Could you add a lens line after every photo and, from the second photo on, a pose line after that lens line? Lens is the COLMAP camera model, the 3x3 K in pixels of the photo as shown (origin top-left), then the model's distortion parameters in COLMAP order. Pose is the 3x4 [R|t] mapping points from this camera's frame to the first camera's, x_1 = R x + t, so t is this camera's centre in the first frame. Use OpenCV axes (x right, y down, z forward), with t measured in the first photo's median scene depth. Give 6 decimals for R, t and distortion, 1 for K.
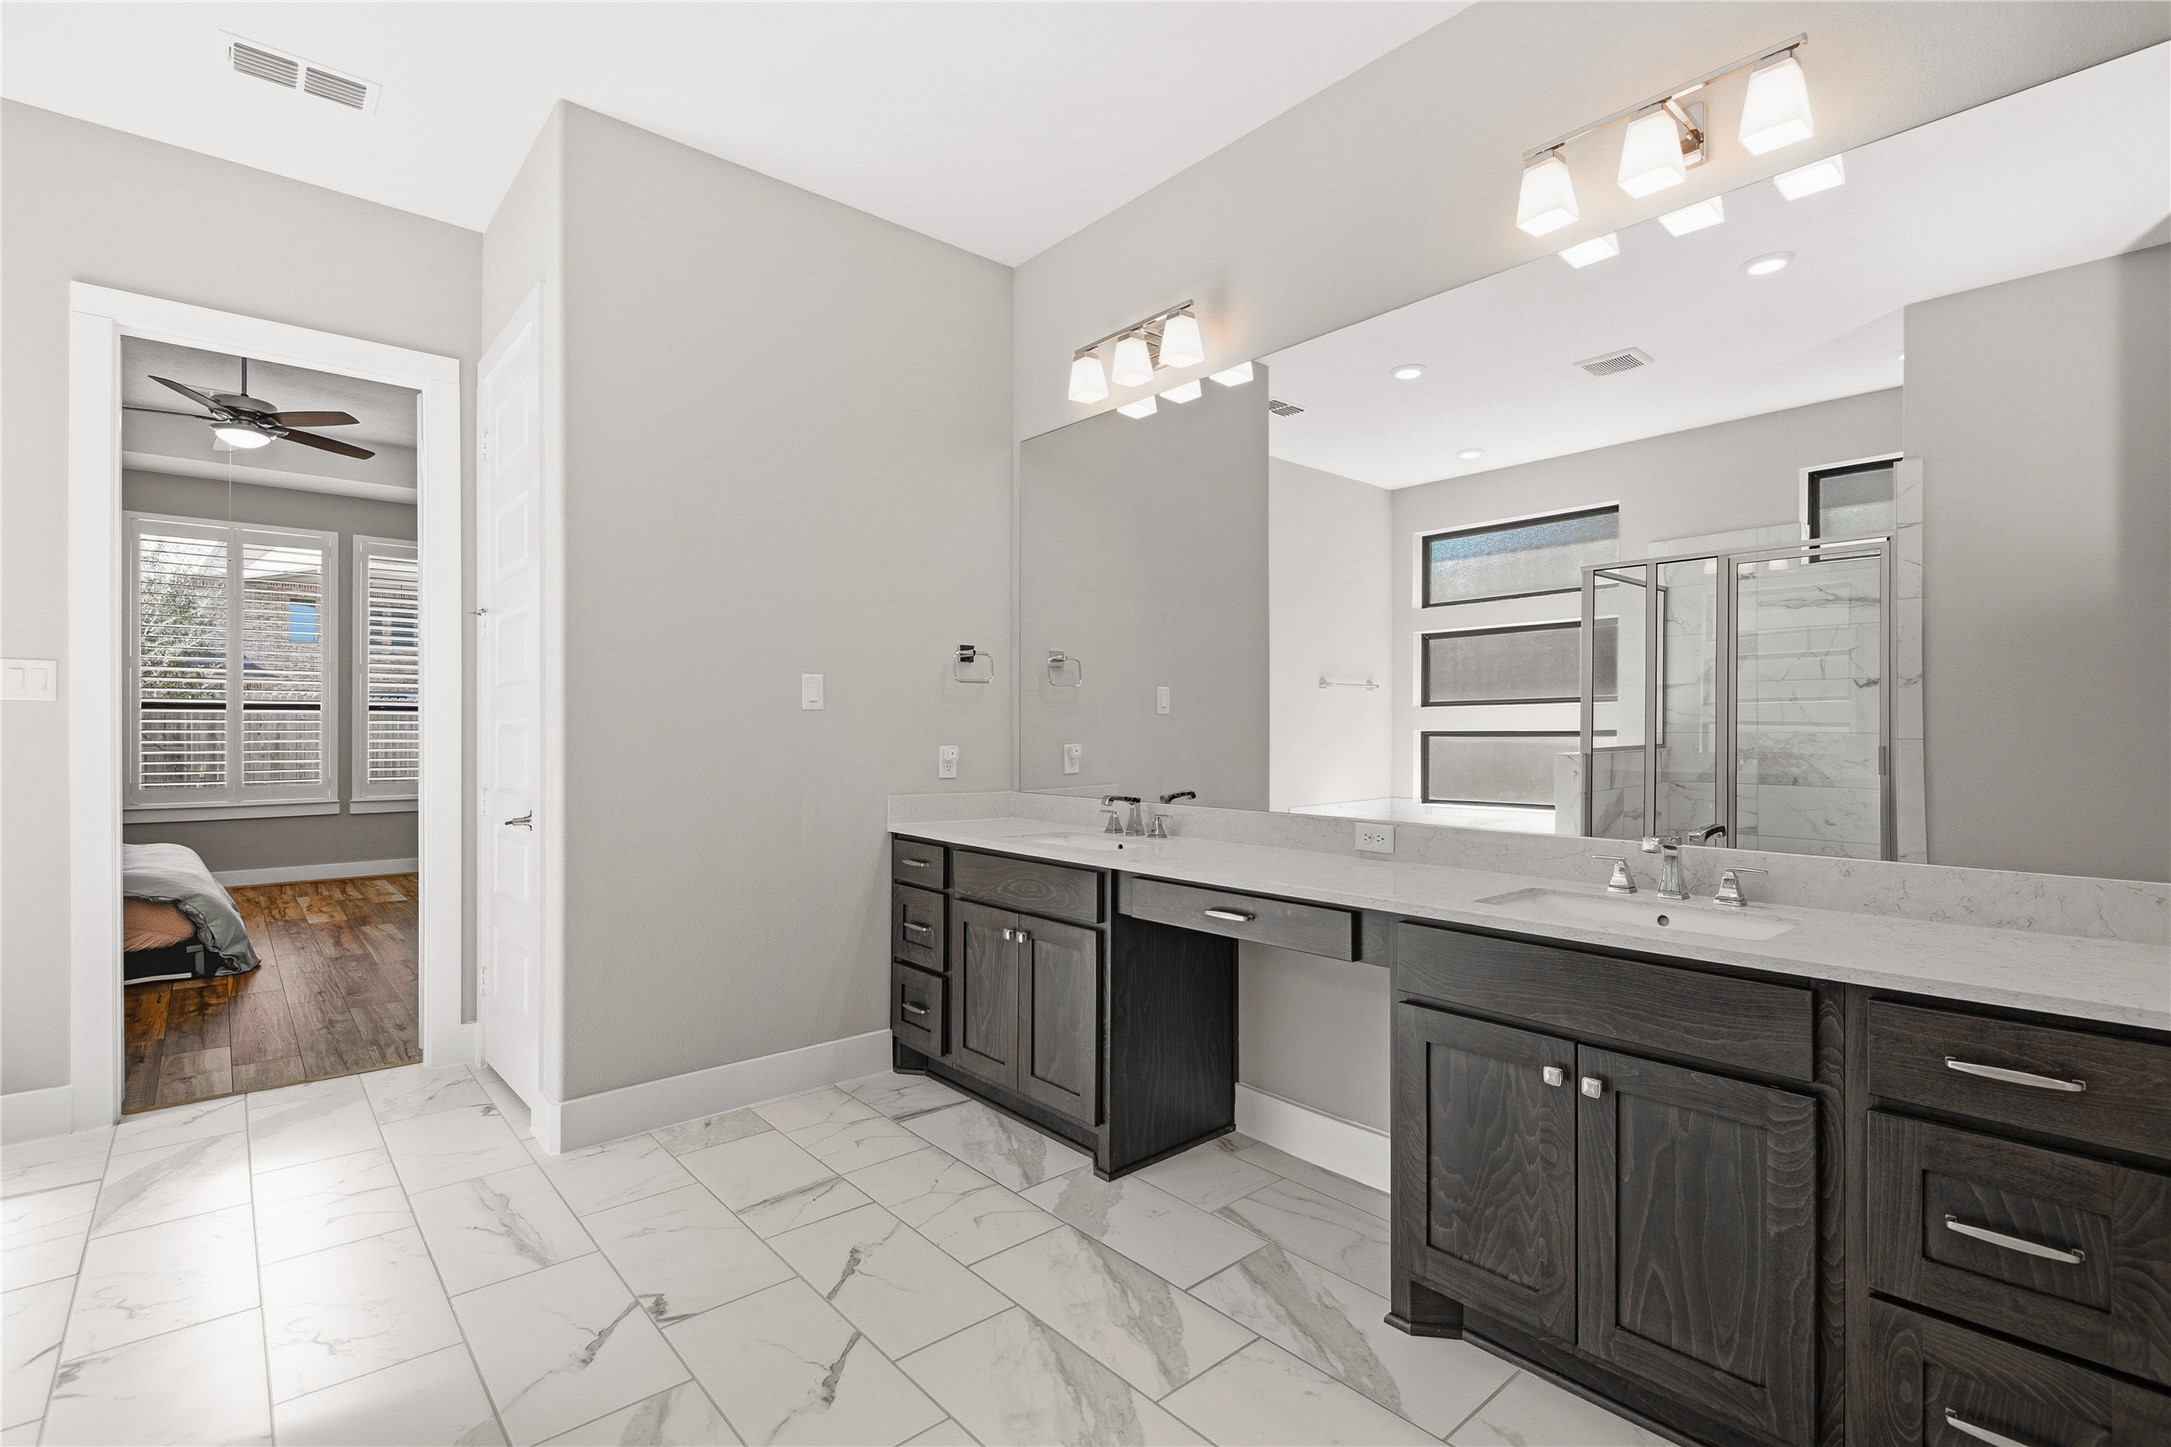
lens RADIAL K [[995.5, 0, 1086.3], [0, 995.5, 731.0], [0, 0, 1]] dist [0.002858, -0.000390]
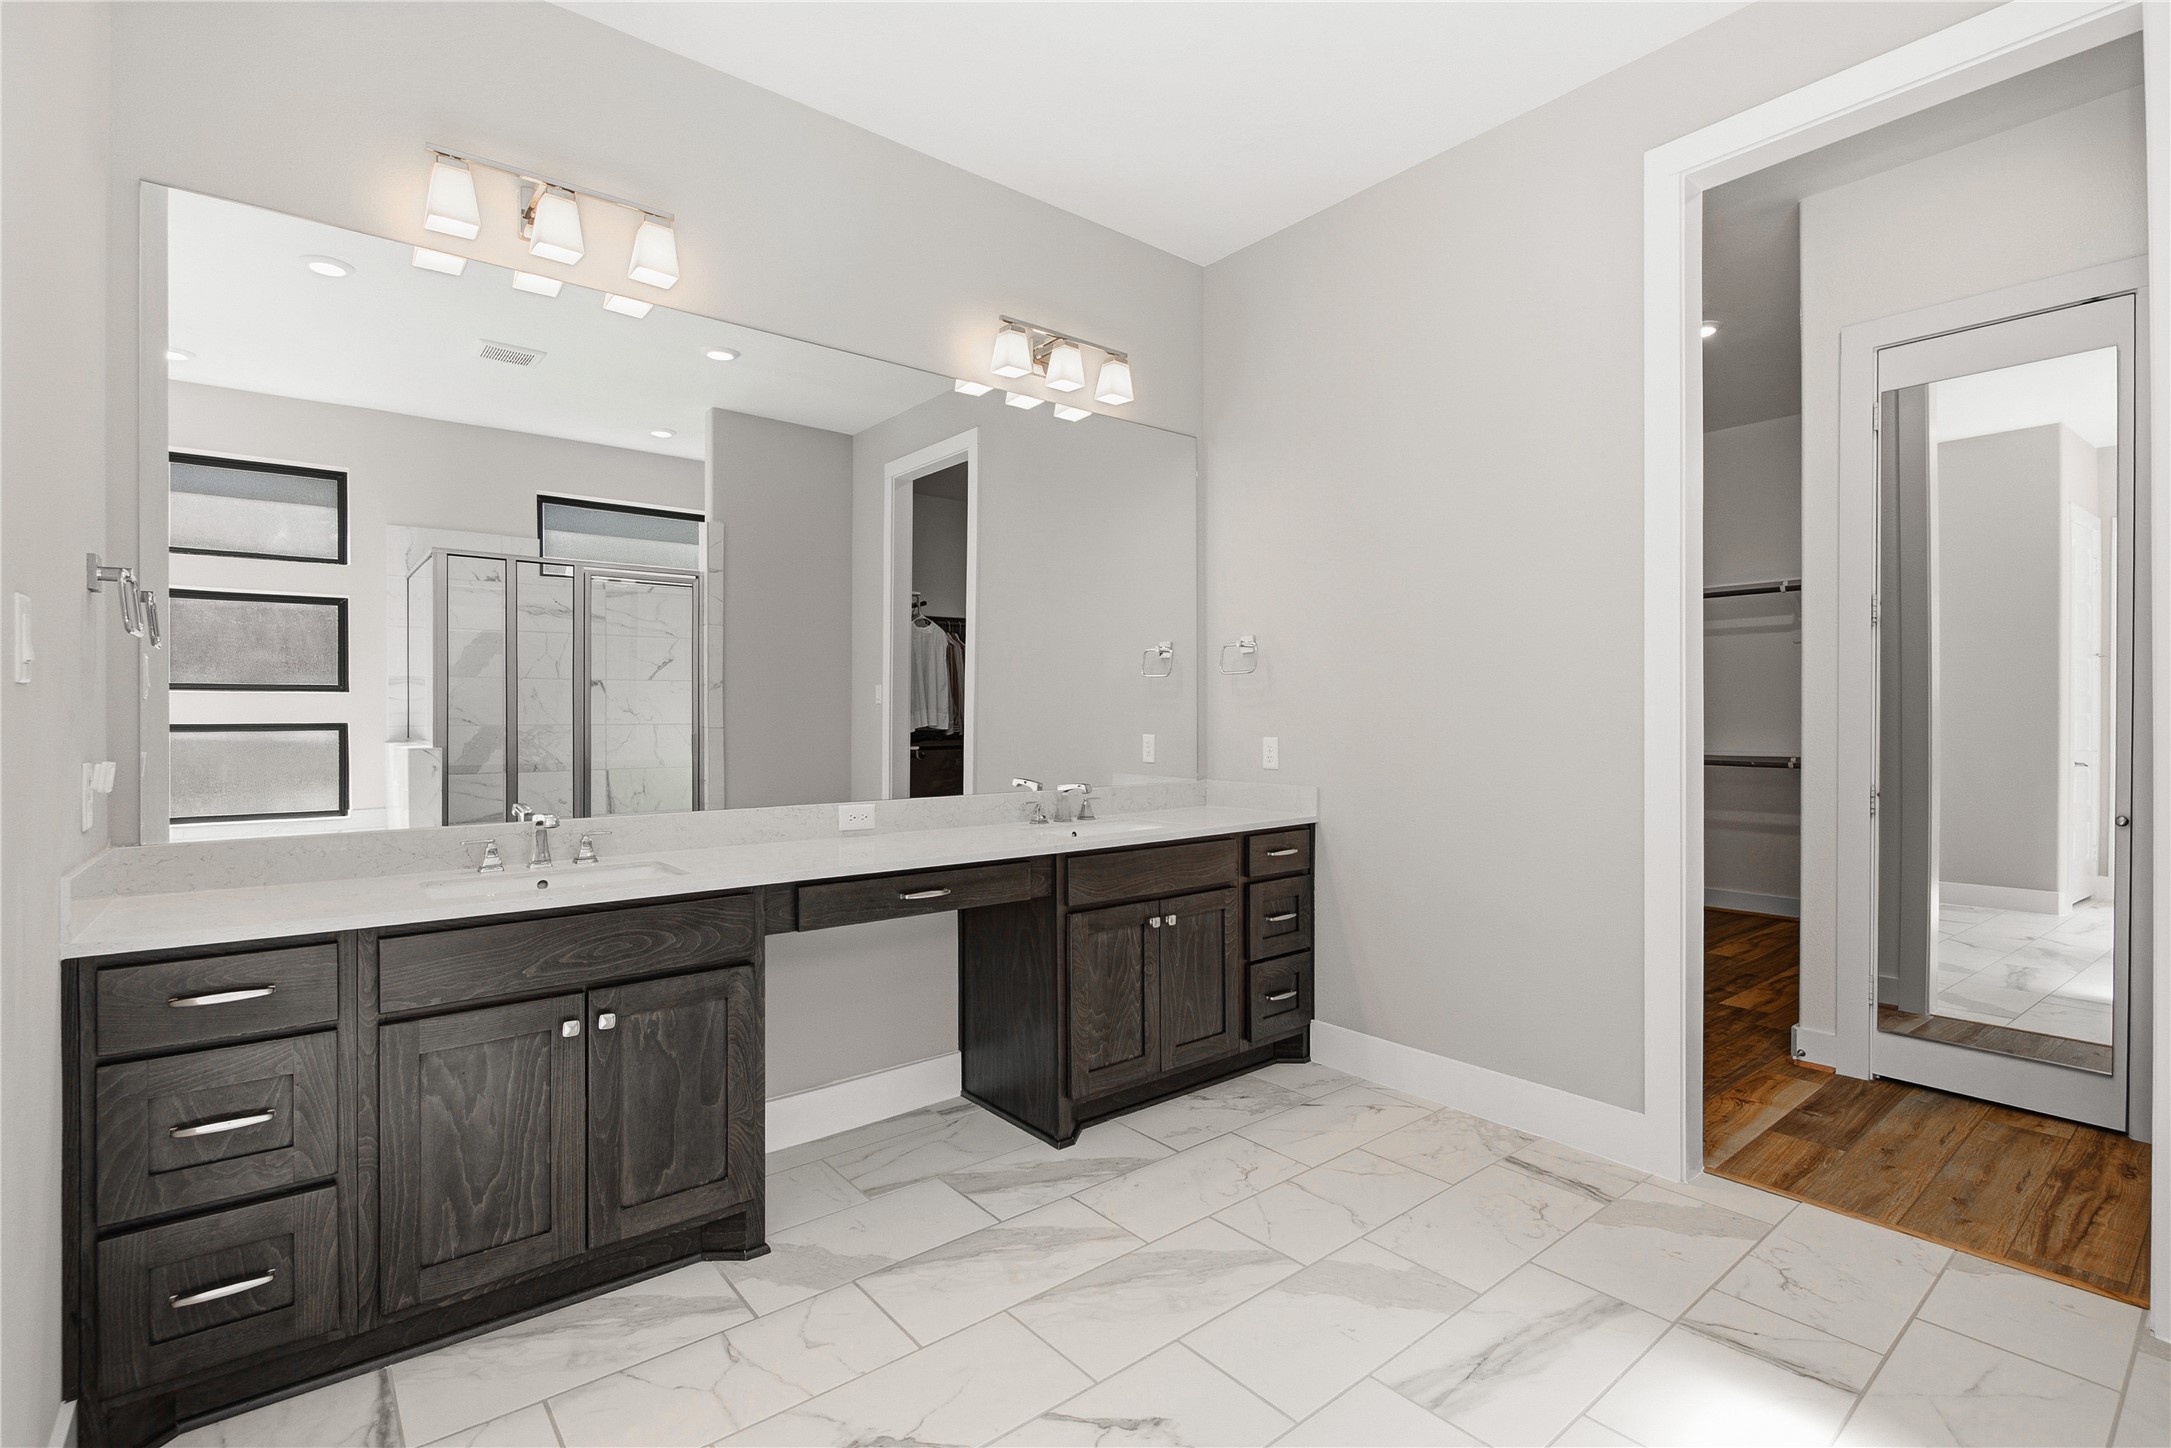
lens RADIAL K [[995.5, 0, 1086.3], [0, 995.5, 731.5], [0, 0, 1]] dist [0.002858, -0.000390]
pose [[0.028816, -0.011884, 0.999514, -0.879742], [0.004662, 0.999920, 0.011755, -0.001835], [-0.999574, 0.004321, 0.028869, 0.755550]]
